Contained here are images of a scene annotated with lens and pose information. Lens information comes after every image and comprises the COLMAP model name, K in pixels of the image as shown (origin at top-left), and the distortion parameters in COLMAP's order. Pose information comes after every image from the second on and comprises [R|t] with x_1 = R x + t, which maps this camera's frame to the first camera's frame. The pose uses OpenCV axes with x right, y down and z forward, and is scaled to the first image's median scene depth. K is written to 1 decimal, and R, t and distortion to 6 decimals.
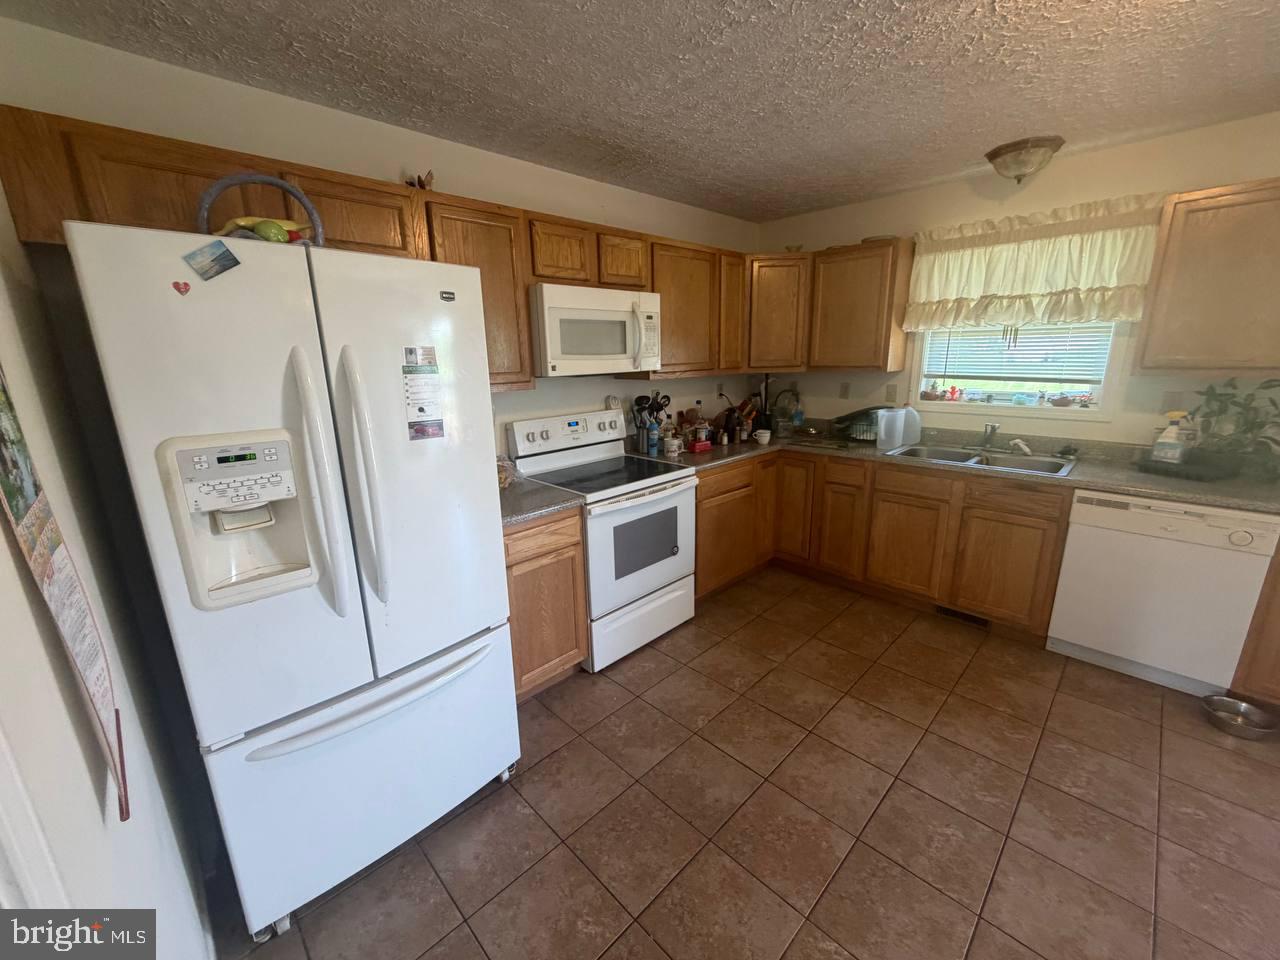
lens RADIAL K [[510.5, 0, 641.6], [0, 510.5, 480.7], [0, 0, 1]] dist [-0.000604, 0.000198]
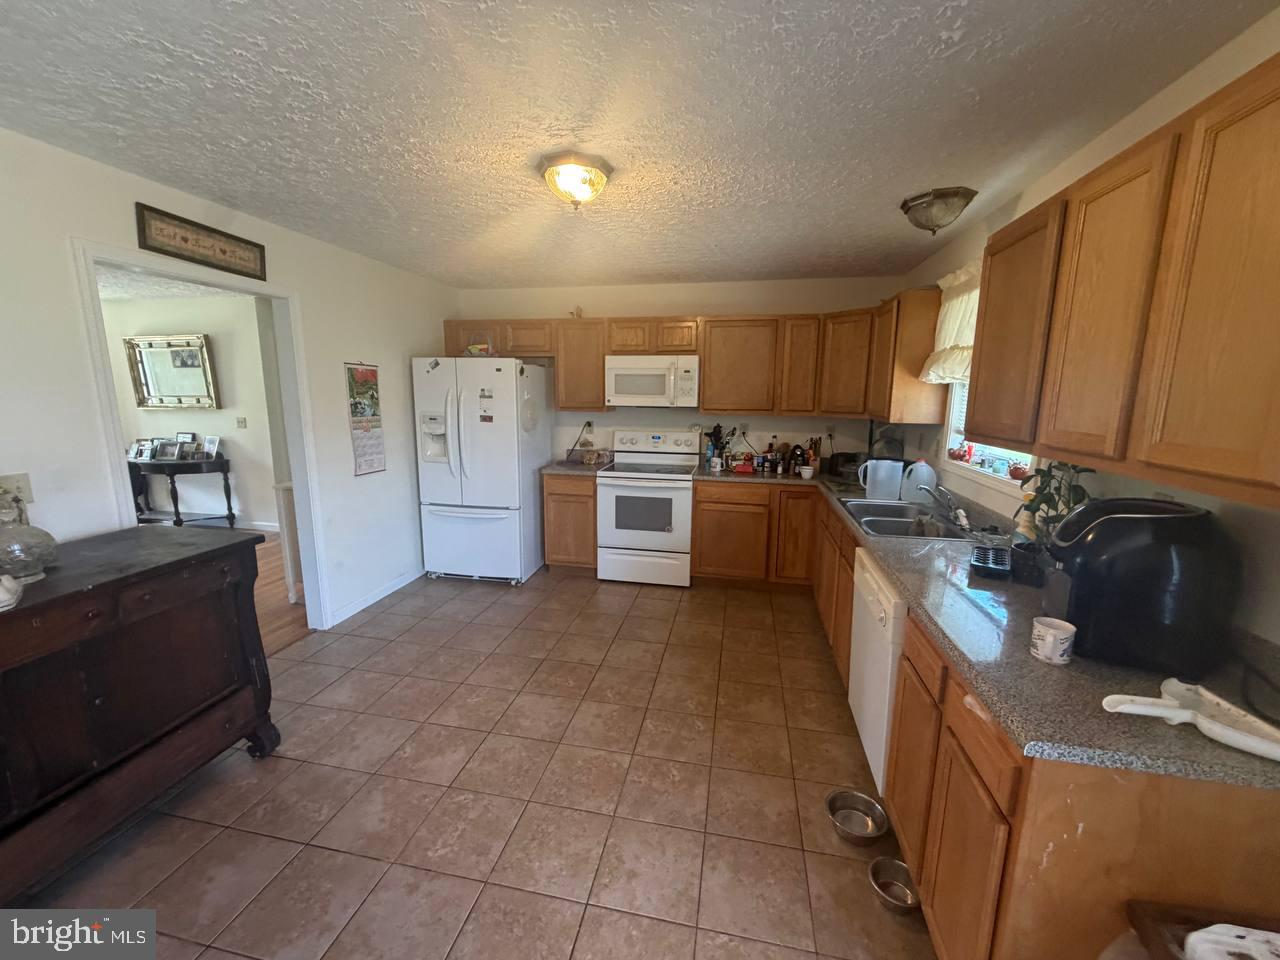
lens RADIAL K [[510.5, 0, 640.8], [0, 510.5, 480.5], [0, 0, 1]] dist [-0.000604, 0.000198]
pose [[0.562629, 0.170563, -0.808923, 1.403295], [-0.224970, 0.973147, 0.048717, -0.060390], [0.795511, 0.154574, 0.585892, 0.075209]]
